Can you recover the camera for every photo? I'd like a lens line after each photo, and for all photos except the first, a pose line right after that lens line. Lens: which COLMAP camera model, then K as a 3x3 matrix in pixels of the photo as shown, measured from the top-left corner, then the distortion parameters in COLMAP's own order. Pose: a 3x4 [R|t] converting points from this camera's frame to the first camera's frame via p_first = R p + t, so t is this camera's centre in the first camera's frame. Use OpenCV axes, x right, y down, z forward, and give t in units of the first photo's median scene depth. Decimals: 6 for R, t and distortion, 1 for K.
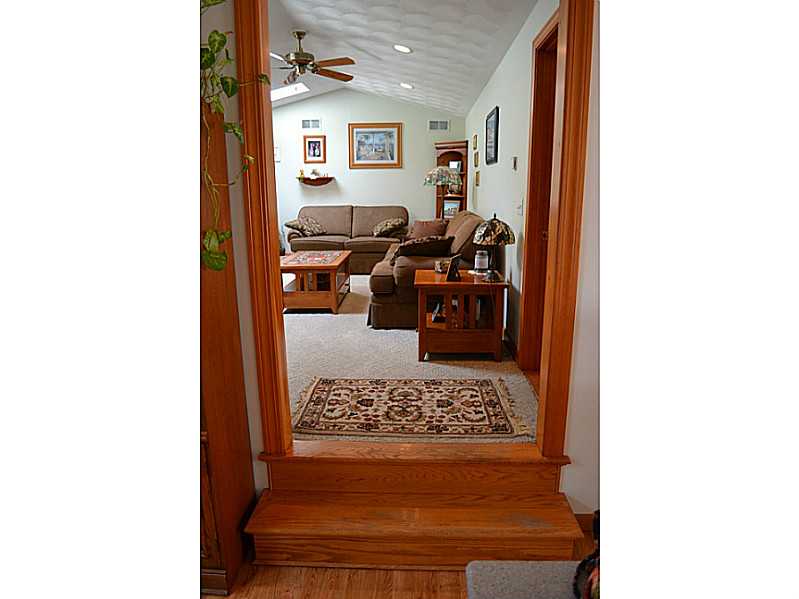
lens RADIAL K [[503.6, 0, 398.1], [0, 503.6, 295.5], [0, 0, 1]] dist [-0.036848, -0.000360]
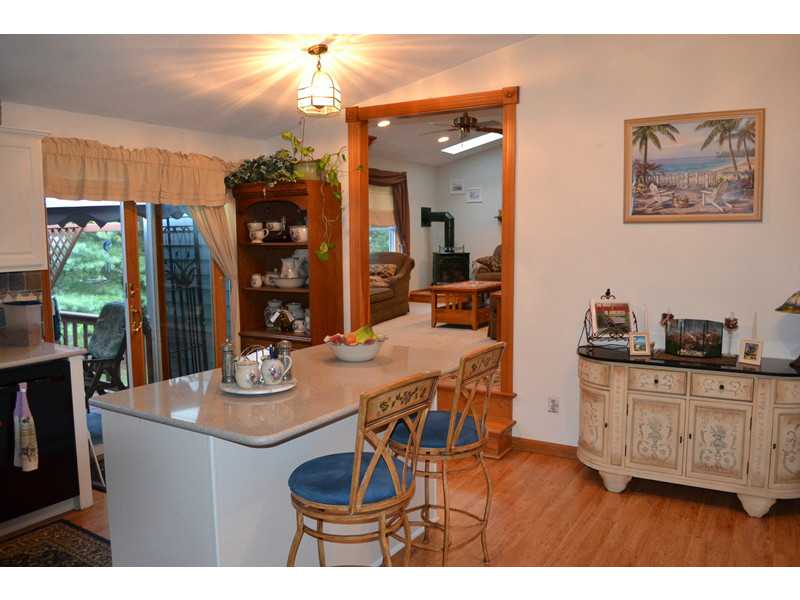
lens RADIAL K [[649.8, 0, 398.3], [0, 649.8, 299.7], [0, 0, 1]] dist [-0.054789, -0.008734]
pose [[0.877949, 0.053463, -0.475759, 0.287824], [-0.101518, 0.991936, -0.075870, 0.064729], [0.467867, 0.114908, 0.876297, -0.281592]]
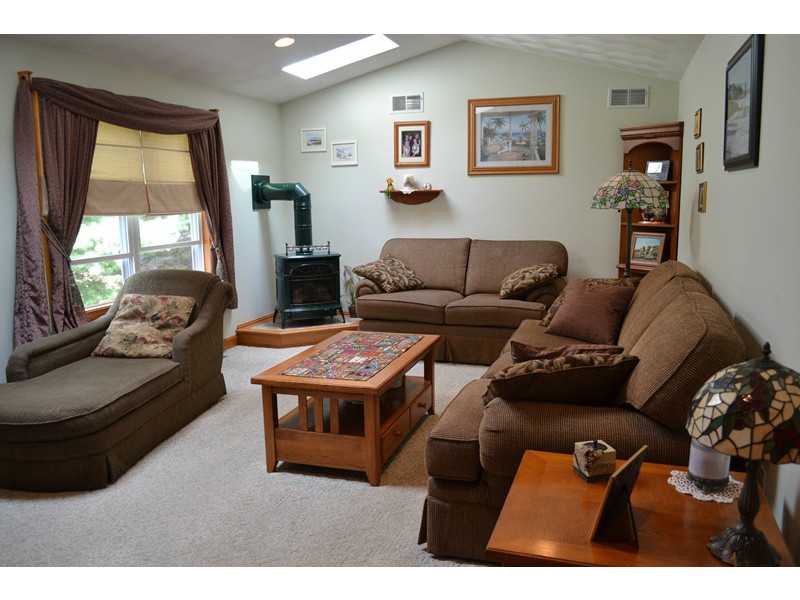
lens RADIAL K [[649.8, 0, 403.1], [0, 649.8, 298.4], [0, 0, 1]] dist [-0.054789, -0.008734]
pose [[0.962946, 0.036002, -0.267281, 0.039039], [-0.049271, 0.997855, -0.043104, -0.075142], [0.265155, 0.054676, 0.962654, 0.265666]]
